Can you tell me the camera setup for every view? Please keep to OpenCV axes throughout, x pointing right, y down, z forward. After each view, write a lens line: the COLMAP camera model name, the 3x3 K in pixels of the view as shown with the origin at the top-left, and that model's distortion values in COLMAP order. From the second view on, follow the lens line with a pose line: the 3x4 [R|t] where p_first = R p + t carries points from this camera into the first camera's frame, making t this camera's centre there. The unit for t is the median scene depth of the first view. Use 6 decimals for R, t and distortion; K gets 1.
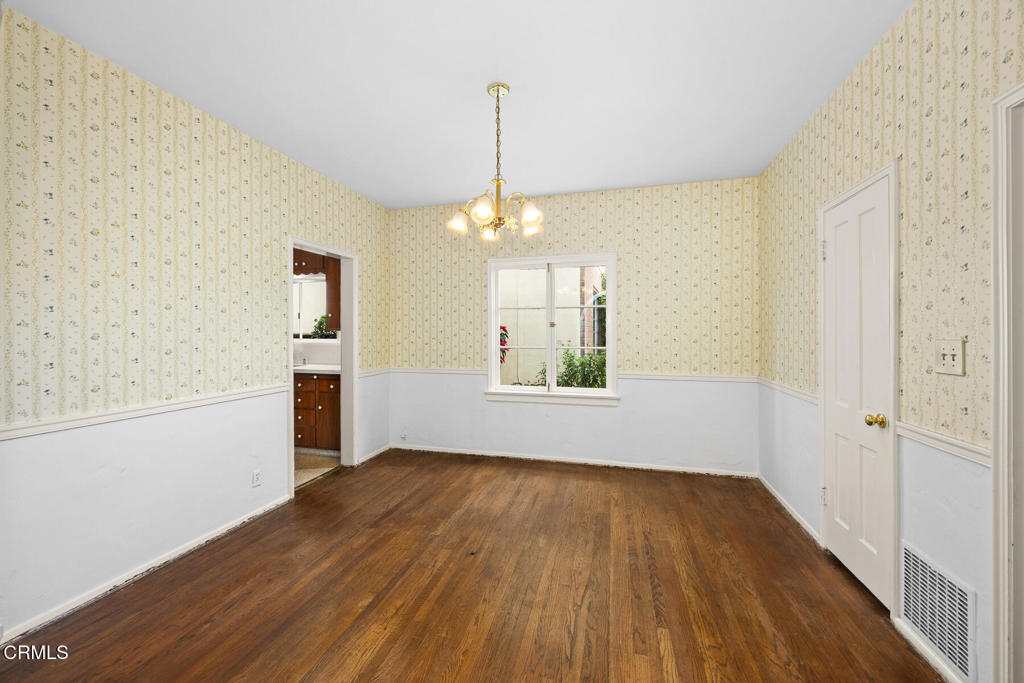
lens RADIAL K [[399.5, 0, 514.6], [0, 399.5, 335.6], [0, 0, 1]] dist [-0.000599, -0.000001]
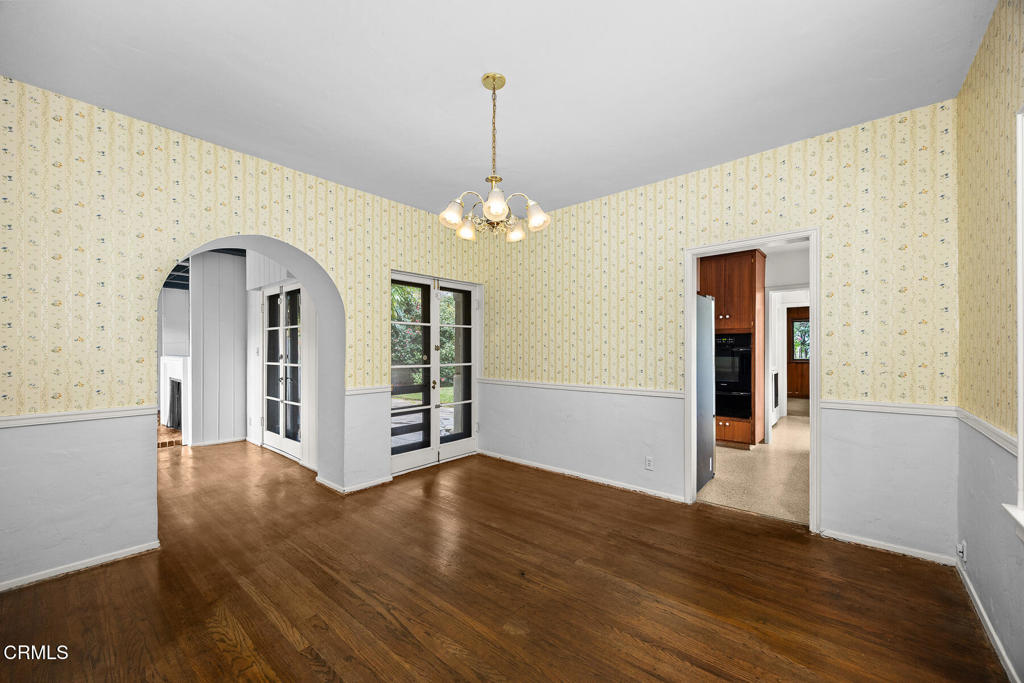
lens RADIAL K [[399.5, 0, 514.6], [0, 399.5, 335.6], [0, 0, 1]] dist [-0.000599, -0.000001]
pose [[-0.433083, -0.032021, -0.900785, 0.786652], [-0.001993, 0.999400, -0.034568, 0.013686], [0.901352, -0.013176, -0.432888, 1.422582]]
